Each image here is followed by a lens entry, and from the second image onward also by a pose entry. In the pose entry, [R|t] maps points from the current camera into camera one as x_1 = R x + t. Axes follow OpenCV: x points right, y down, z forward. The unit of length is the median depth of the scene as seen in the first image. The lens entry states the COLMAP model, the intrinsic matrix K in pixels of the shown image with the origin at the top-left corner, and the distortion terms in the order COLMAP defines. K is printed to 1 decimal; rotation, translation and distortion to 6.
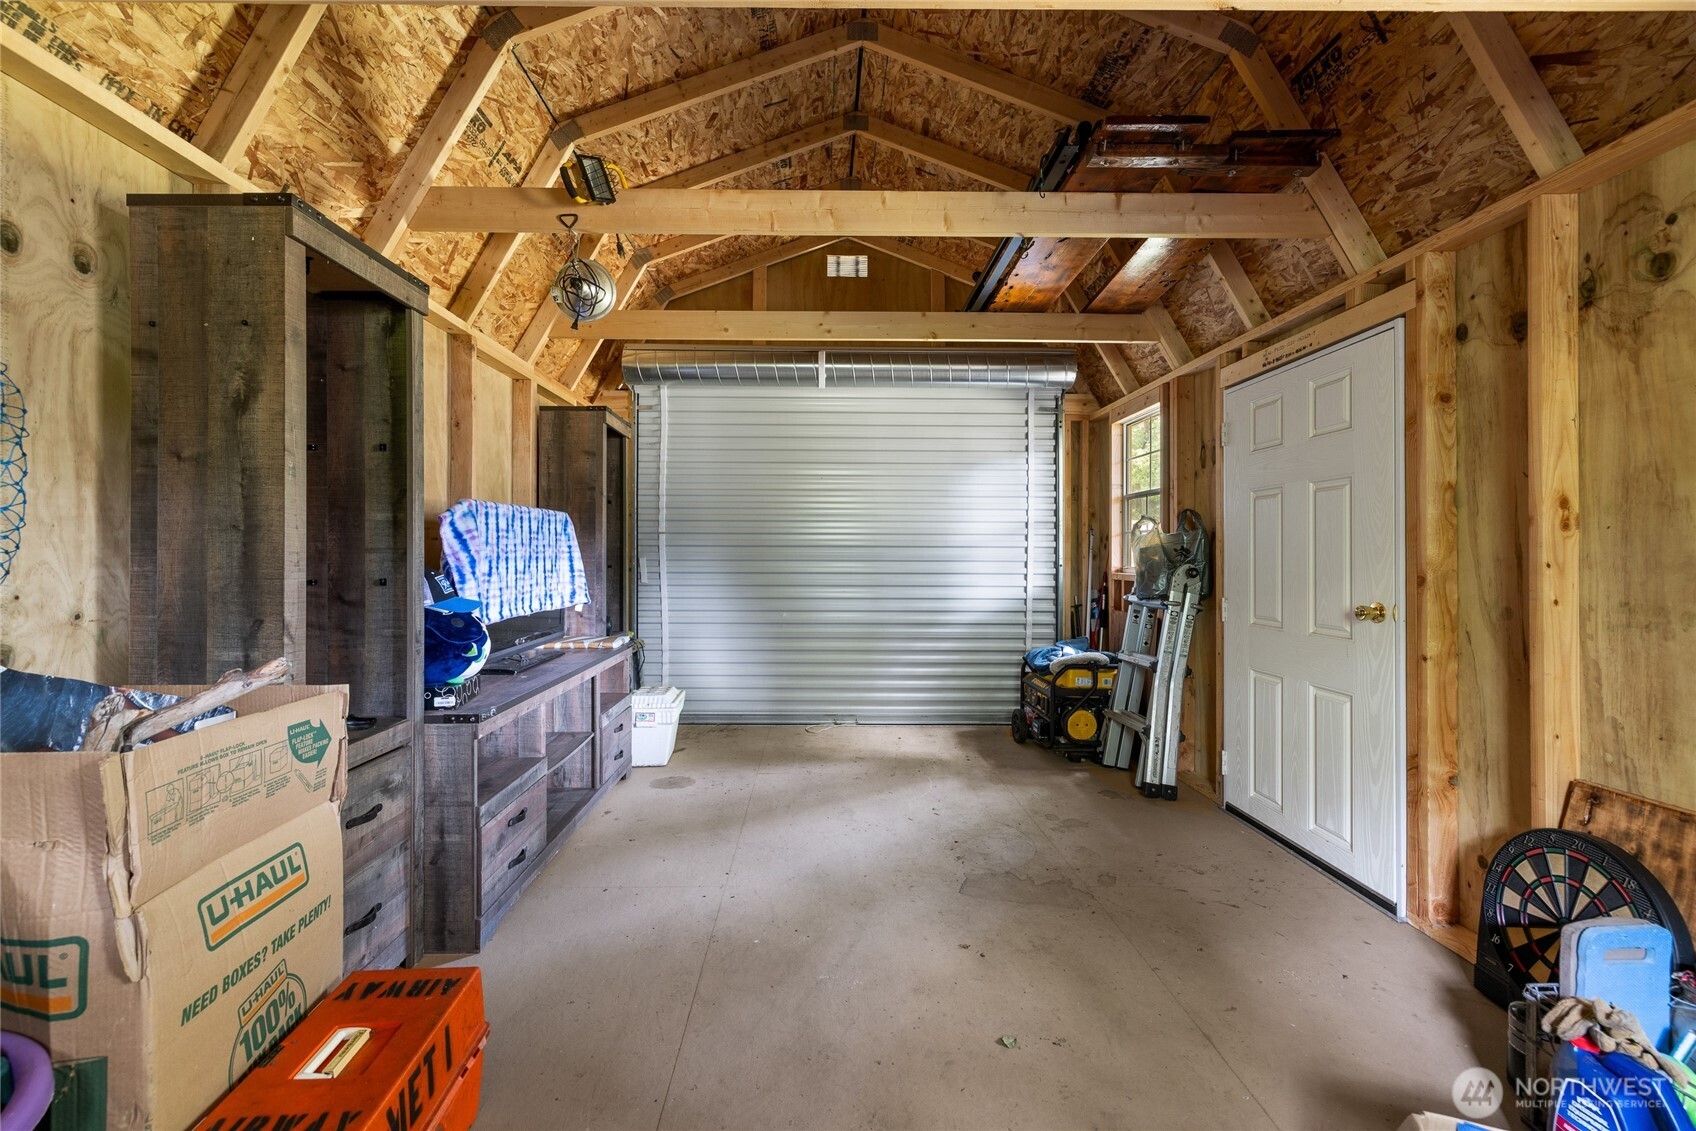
lens RADIAL K [[713.4, 0, 828.2], [0, 713.4, 552.7], [0, 0, 1]] dist [-0.000508, 0.000225]
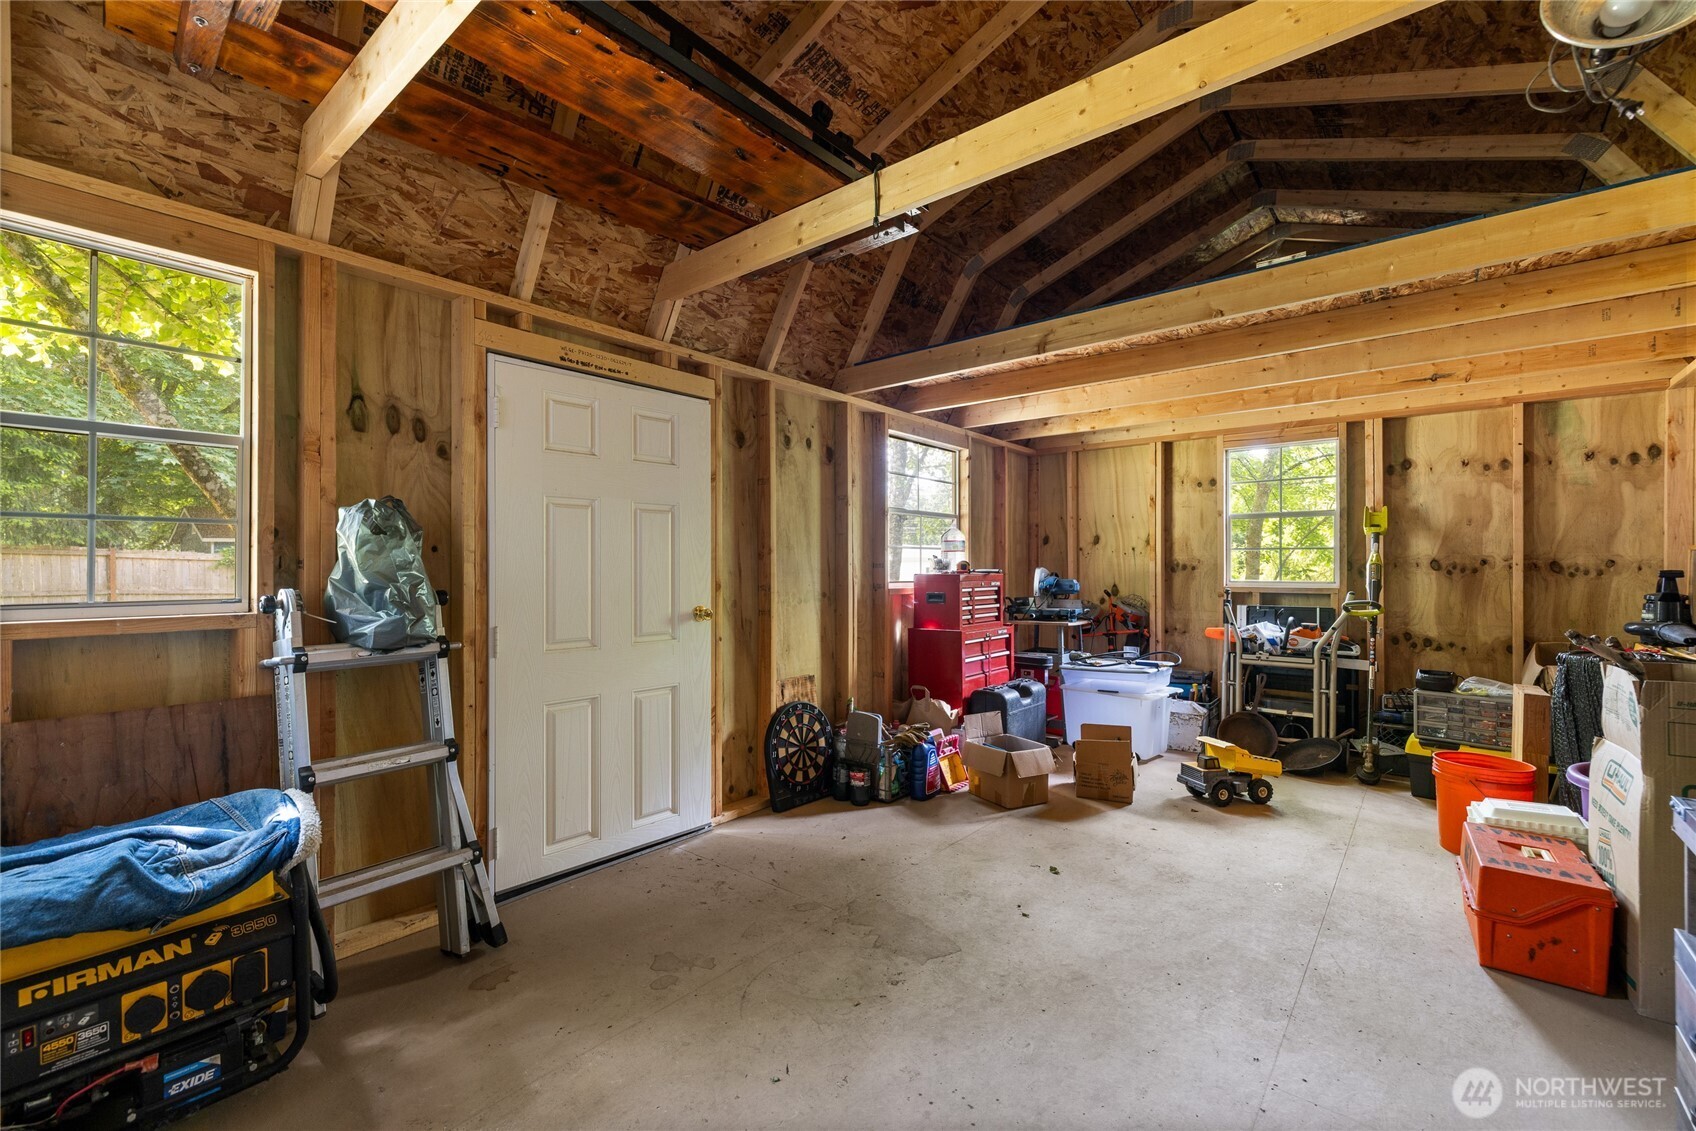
lens RADIAL K [[713.4, 0, 816.7], [0, 713.4, 565.4], [0, 0, 1]] dist [-0.000508, 0.000225]
pose [[-0.745305, 0.000423, 0.666723, -0.250757], [-0.002409, 0.999992, -0.003328, -0.000781], [-0.666719, -0.004086, -0.745298, 1.619714]]
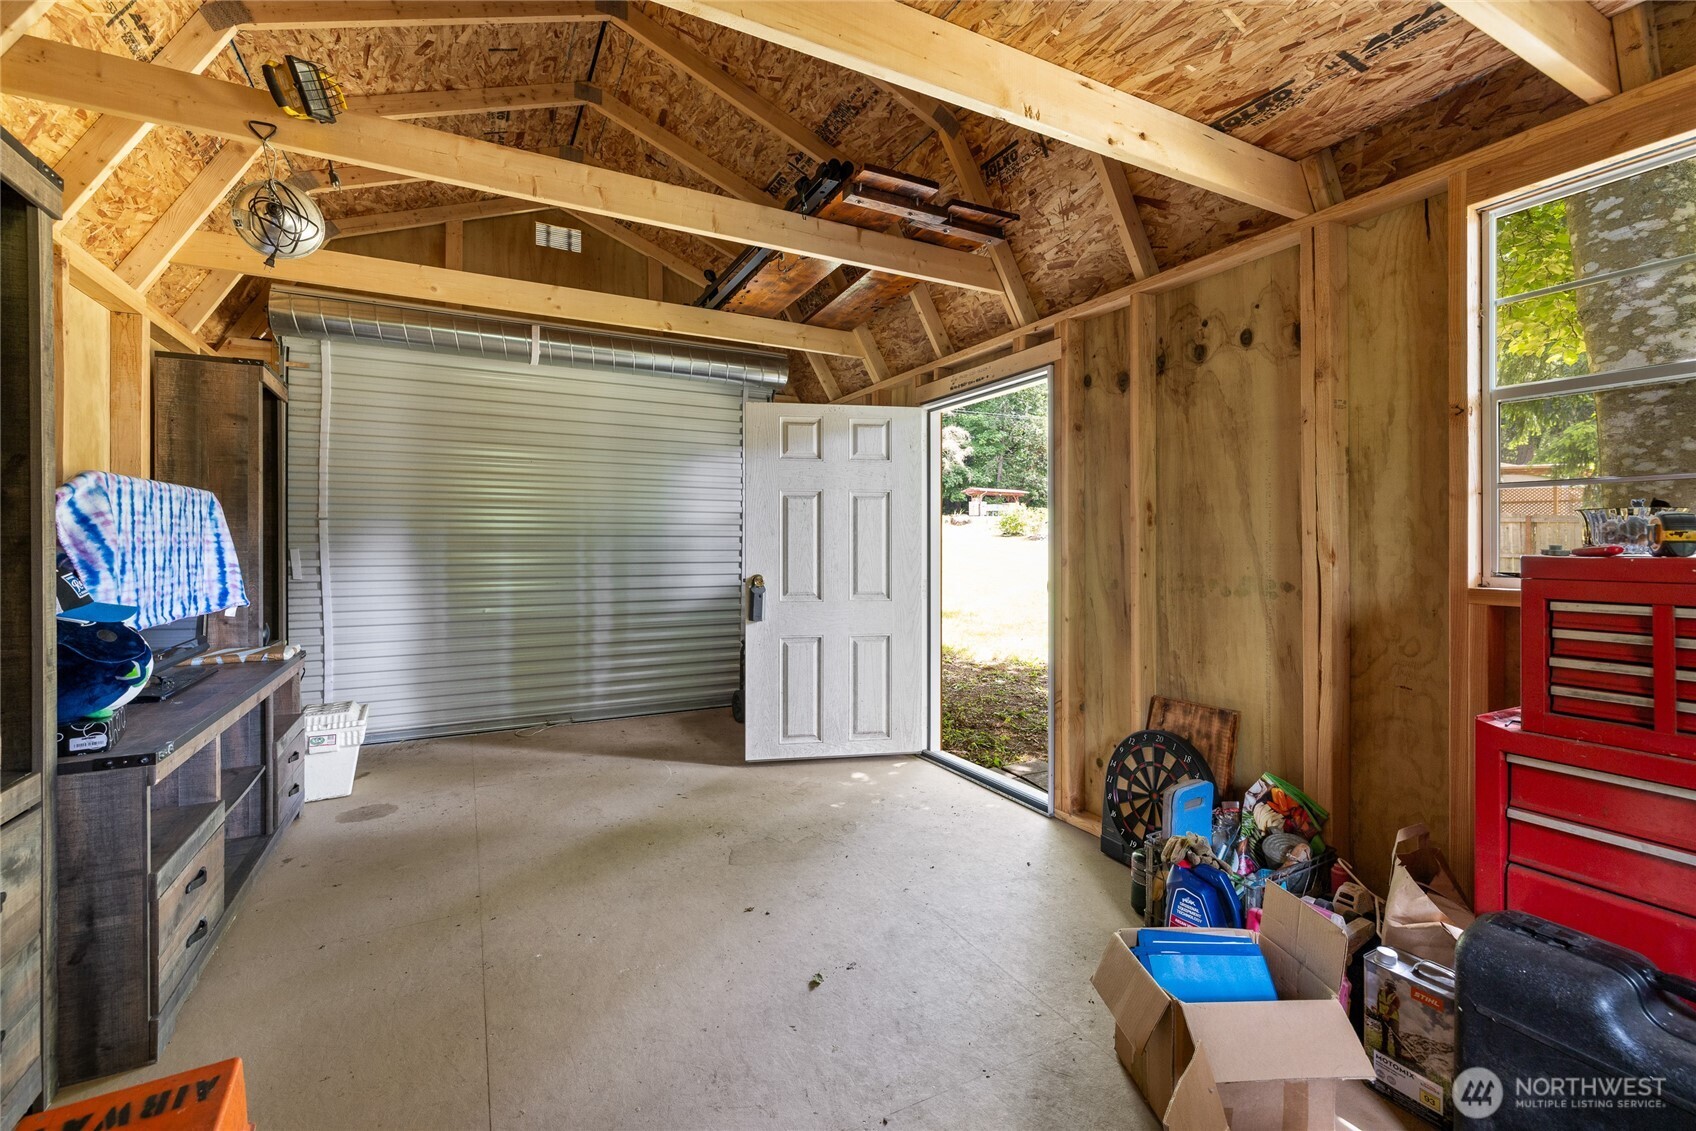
lens RADIAL K [[713.4, 0, 832.6], [0, 713.4, 547.0], [0, 0, 1]] dist [-0.000508, 0.000225]
pose [[0.894183, -0.005127, 0.447672, -0.137226], [0.002062, 0.999971, 0.007333, 0.000127], [-0.447696, -0.005634, 0.894168, -0.010236]]
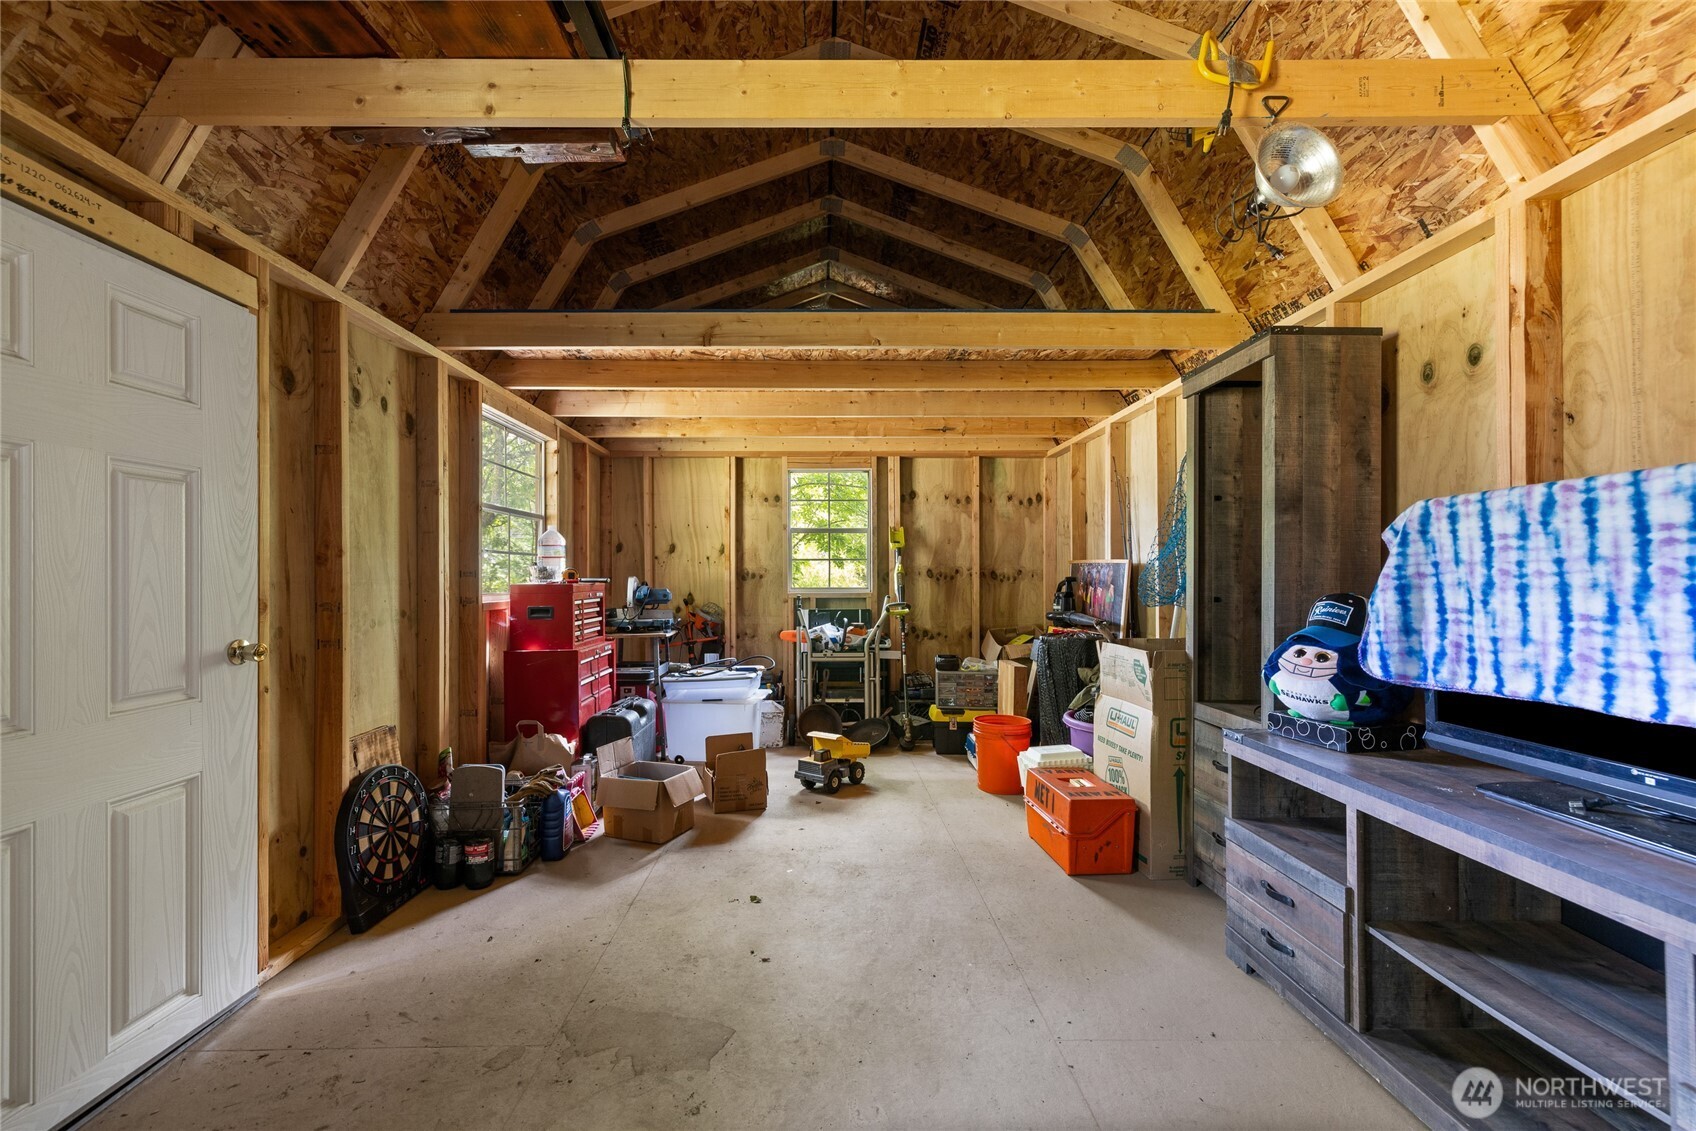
lens RADIAL K [[713.4, 0, 822.8], [0, 713.4, 573.3], [0, 0, 1]] dist [-0.000508, 0.000225]
pose [[-0.999962, 0.001432, 0.008604, 0.076058], [0.001380, 0.999981, -0.005982, 0.000713], [-0.008612, -0.005970, -0.999945, 1.587871]]
